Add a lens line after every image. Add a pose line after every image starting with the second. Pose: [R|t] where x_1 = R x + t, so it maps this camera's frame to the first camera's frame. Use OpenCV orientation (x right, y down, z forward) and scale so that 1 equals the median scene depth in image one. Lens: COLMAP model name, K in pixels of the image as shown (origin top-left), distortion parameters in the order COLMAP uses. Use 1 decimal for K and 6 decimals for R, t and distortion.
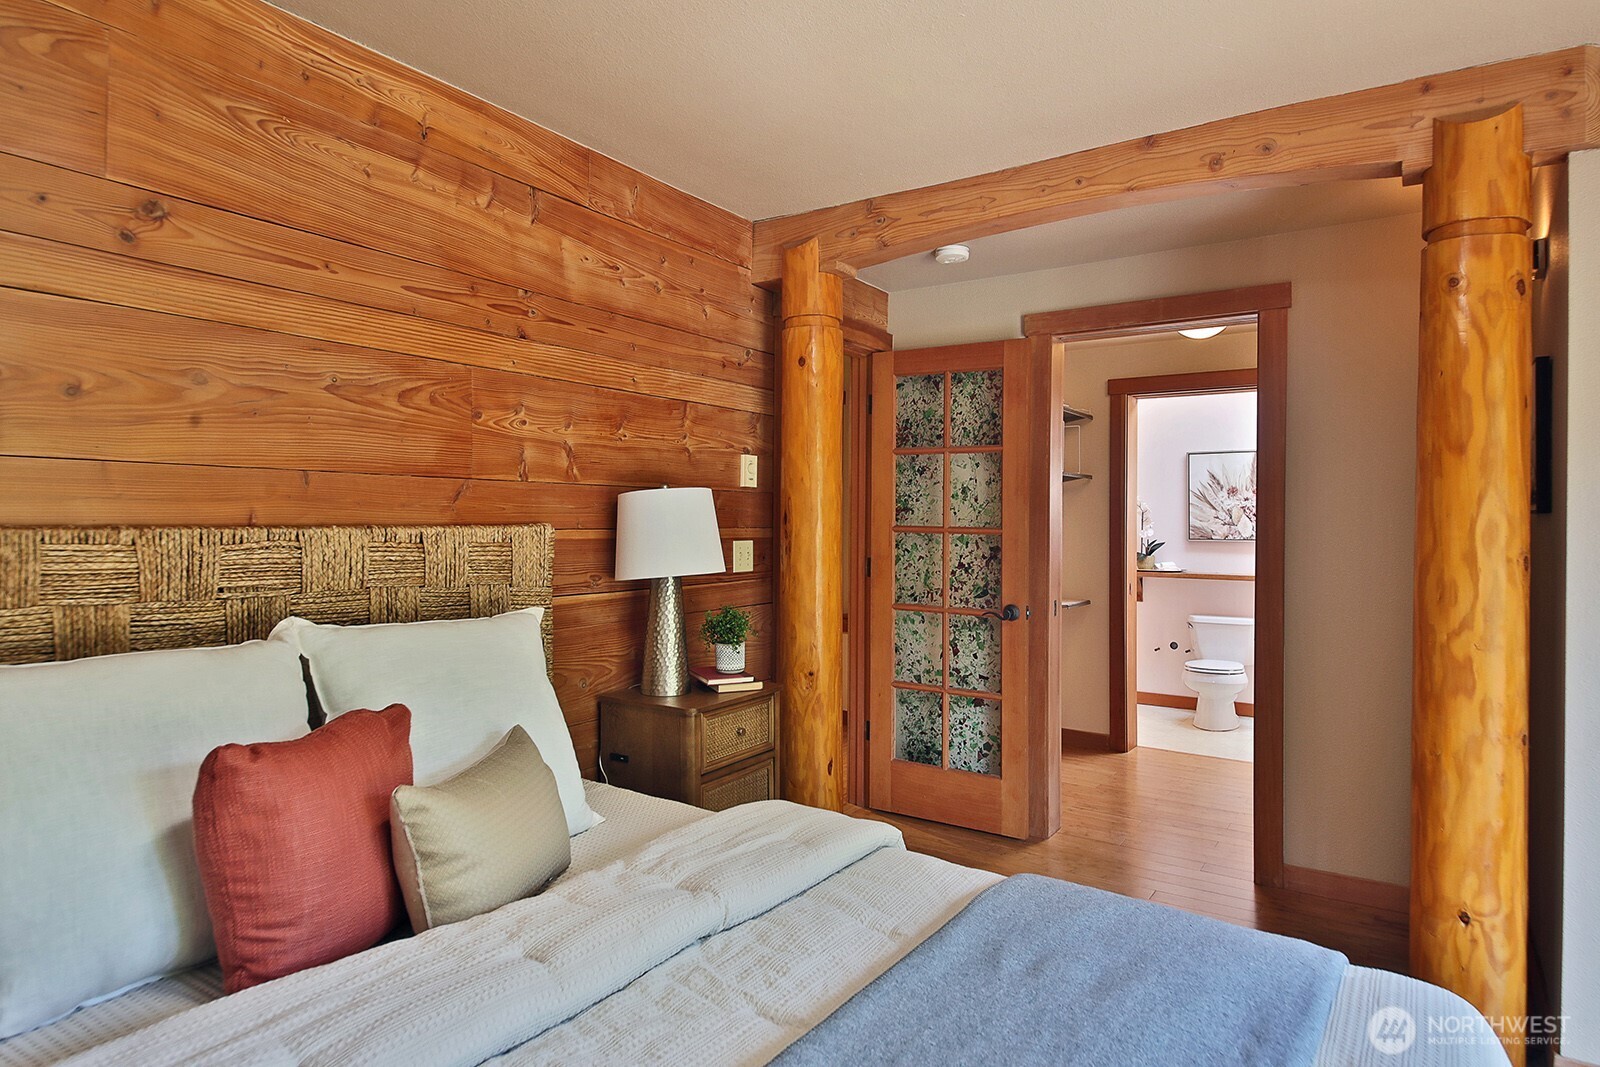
lens RADIAL K [[894.5, 0, 804.0], [0, 894.5, 516.5], [0, 0, 1]] dist [0.043681, 0.000515]
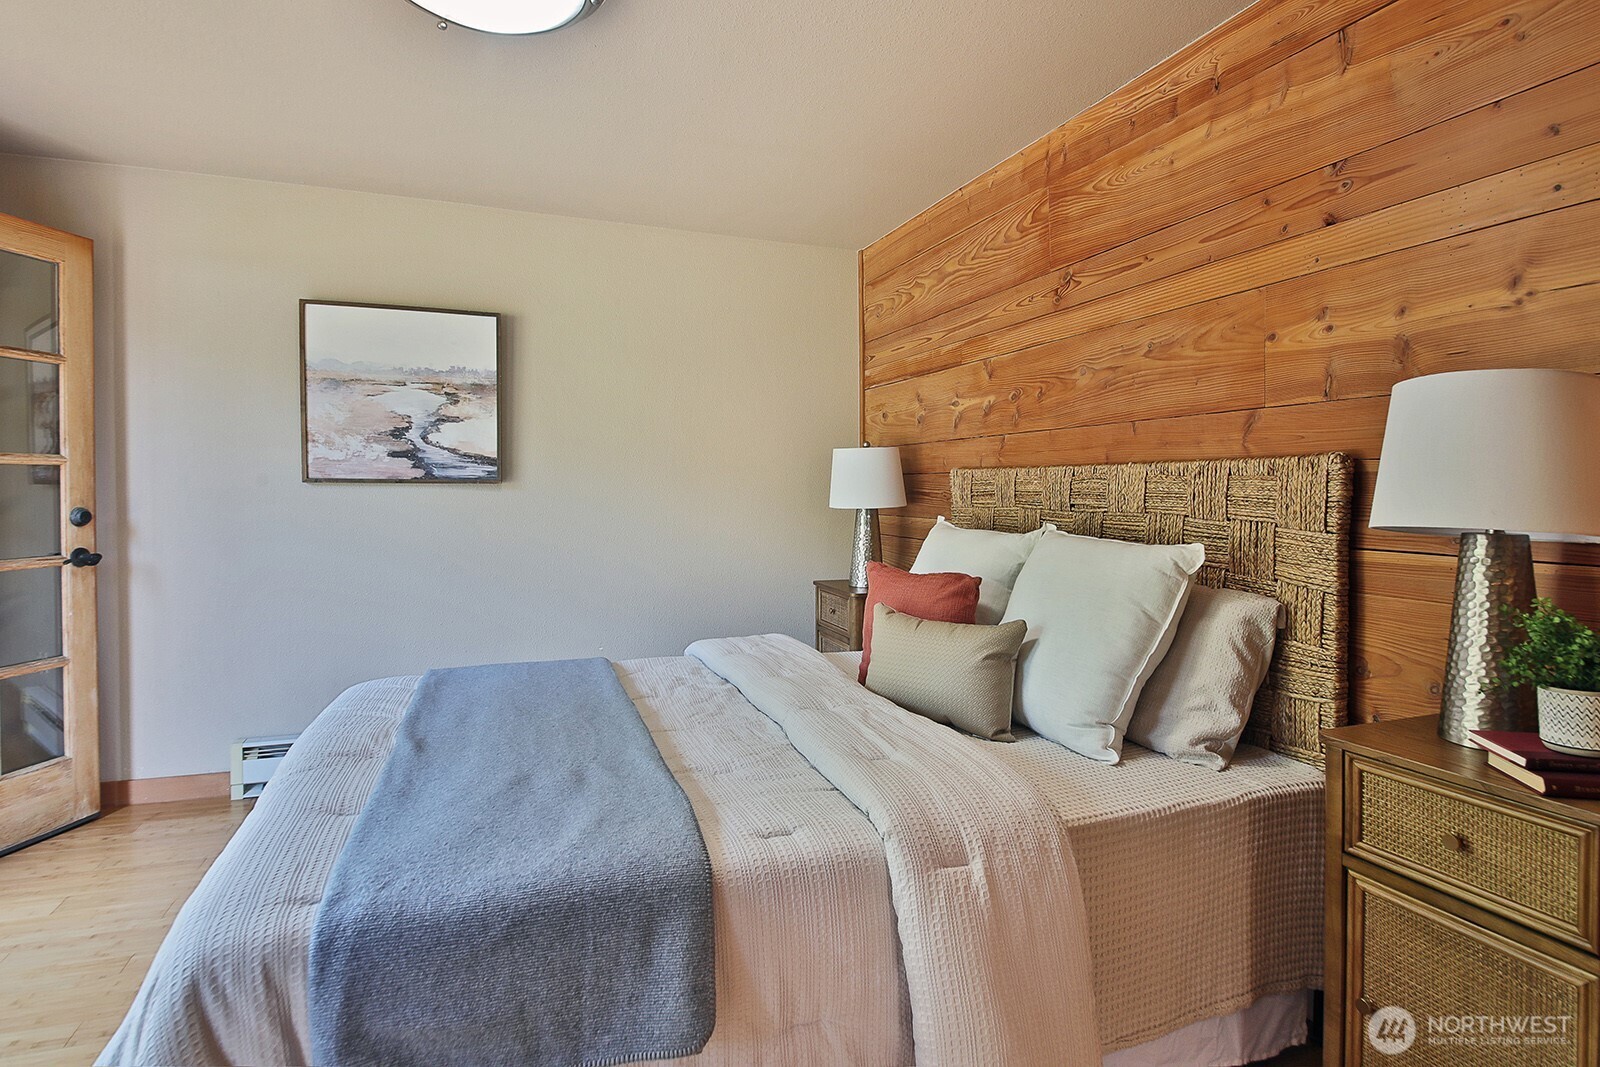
lens RADIAL K [[785.4, 0, 808.8], [0, 785.4, 504.1], [0, 0, 1]] dist [-0.001770, -0.000492]
pose [[-0.526977, 0.001585, -0.849878, 0.609414], [-0.004607, 0.999978, 0.004722, 0.060132], [0.849867, 0.006404, -0.526958, 1.101146]]
